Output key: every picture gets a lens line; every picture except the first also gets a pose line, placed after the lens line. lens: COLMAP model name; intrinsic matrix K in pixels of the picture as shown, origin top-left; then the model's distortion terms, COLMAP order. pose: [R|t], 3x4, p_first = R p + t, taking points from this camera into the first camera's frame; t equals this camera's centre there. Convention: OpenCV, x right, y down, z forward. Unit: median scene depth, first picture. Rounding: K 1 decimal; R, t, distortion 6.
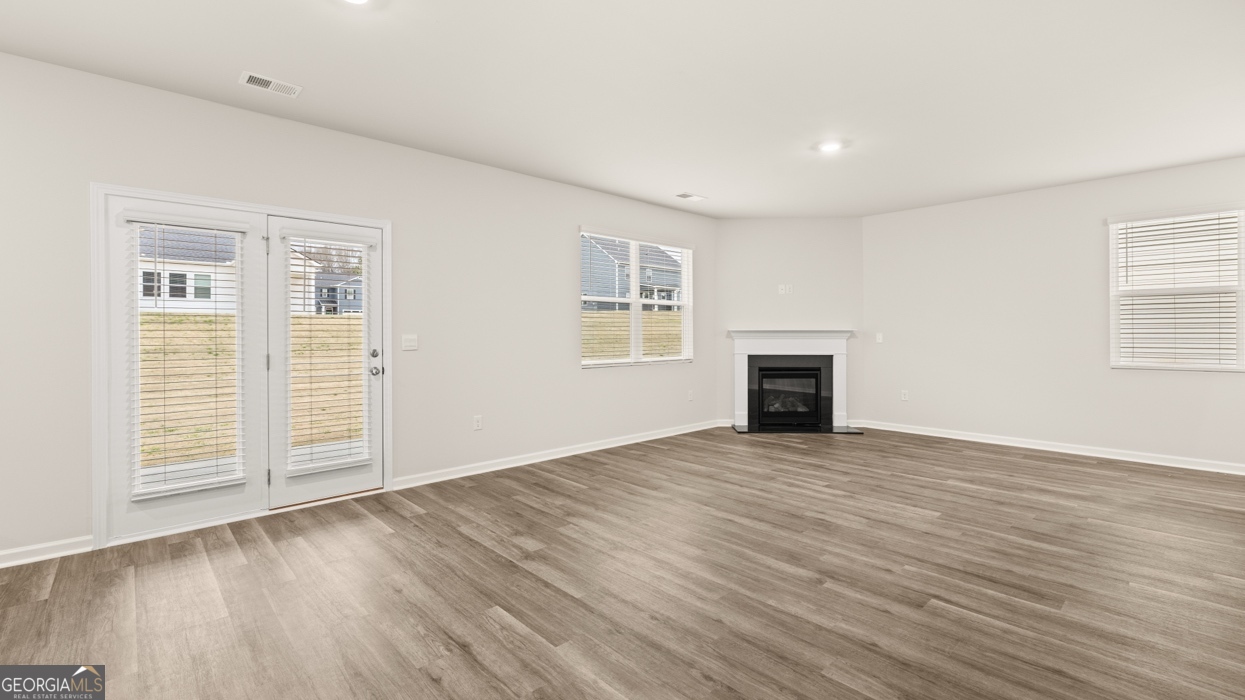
lens RADIAL K [[513.6, 0, 604.9], [0, 513.6, 329.7], [0, 0, 1]] dist [0.000950, -0.001150]
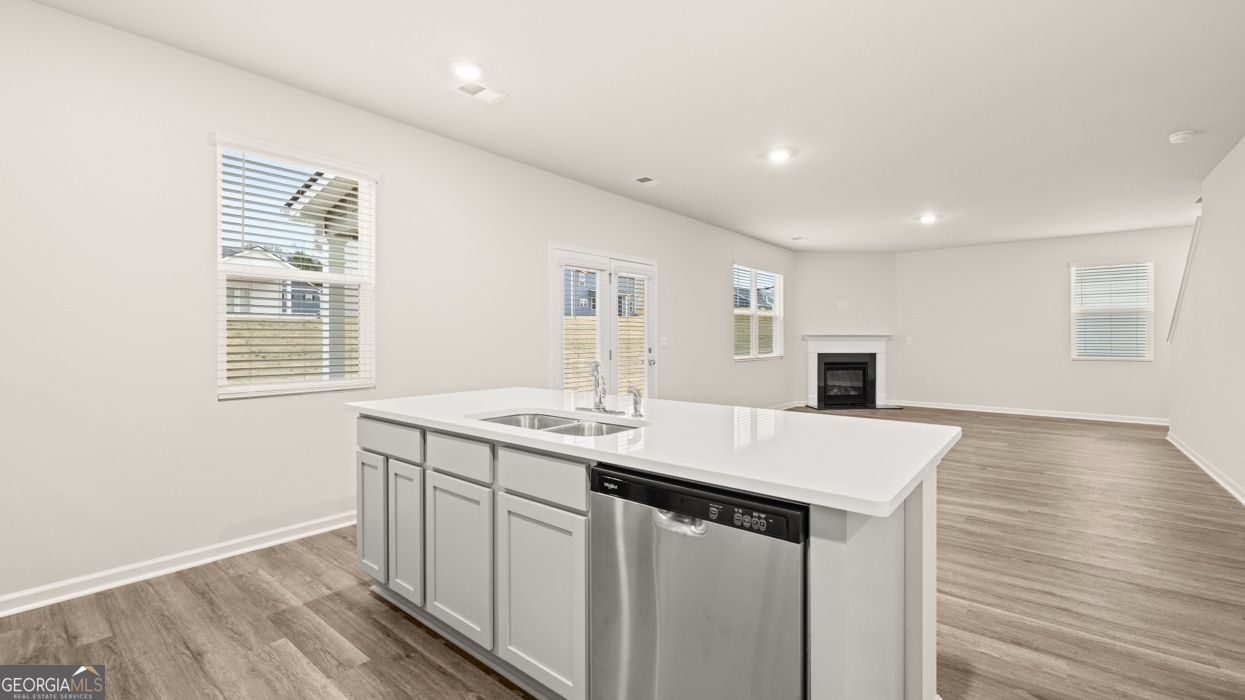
lens RADIAL K [[513.6, 0, 623.3], [0, 513.6, 354.7], [0, 0, 1]] dist [0.000950, -0.001150]
pose [[0.991494, 0.000533, 0.130152, -0.681375], [-0.006630, 0.998900, 0.046421, -0.009042], [-0.129984, -0.046889, 0.990407, -0.447780]]
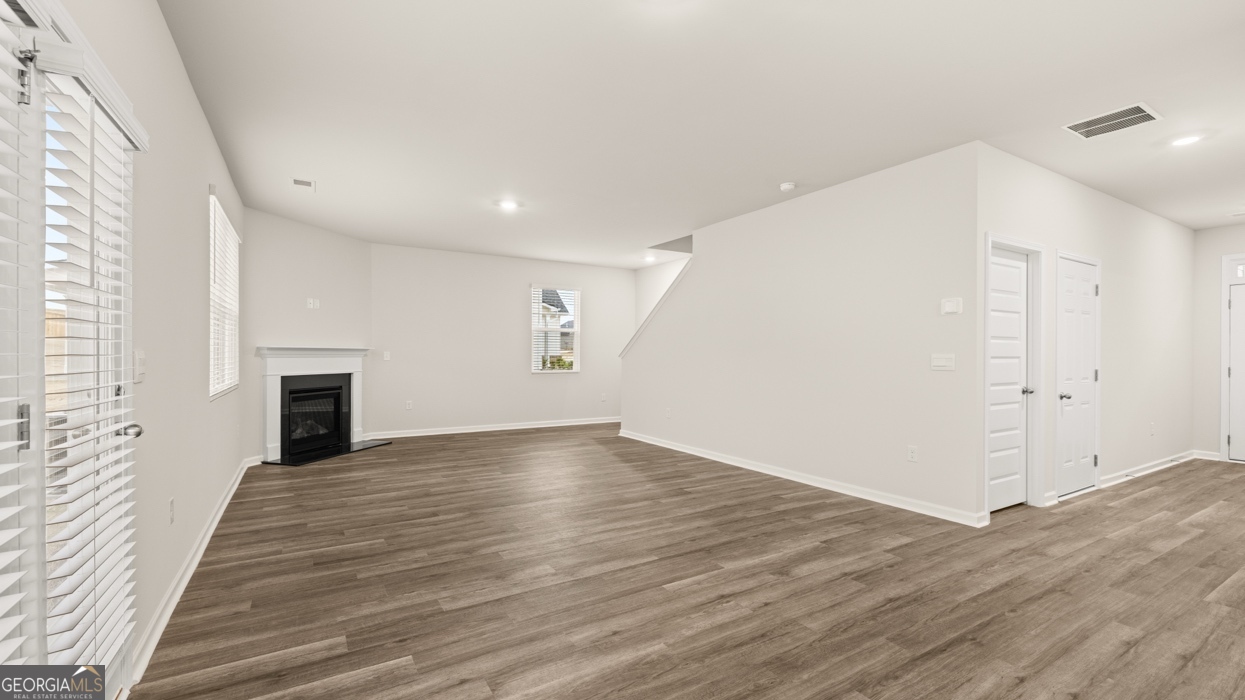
lens RADIAL K [[513.6, 0, 613.4], [0, 513.6, 337.5], [0, 0, 1]] dist [0.000950, -0.001150]
pose [[0.224502, 0.036099, 0.973805, -0.741772], [-0.014884, 0.999324, -0.033613, 0.008919], [-0.974360, -0.006947, 0.224888, 0.454822]]
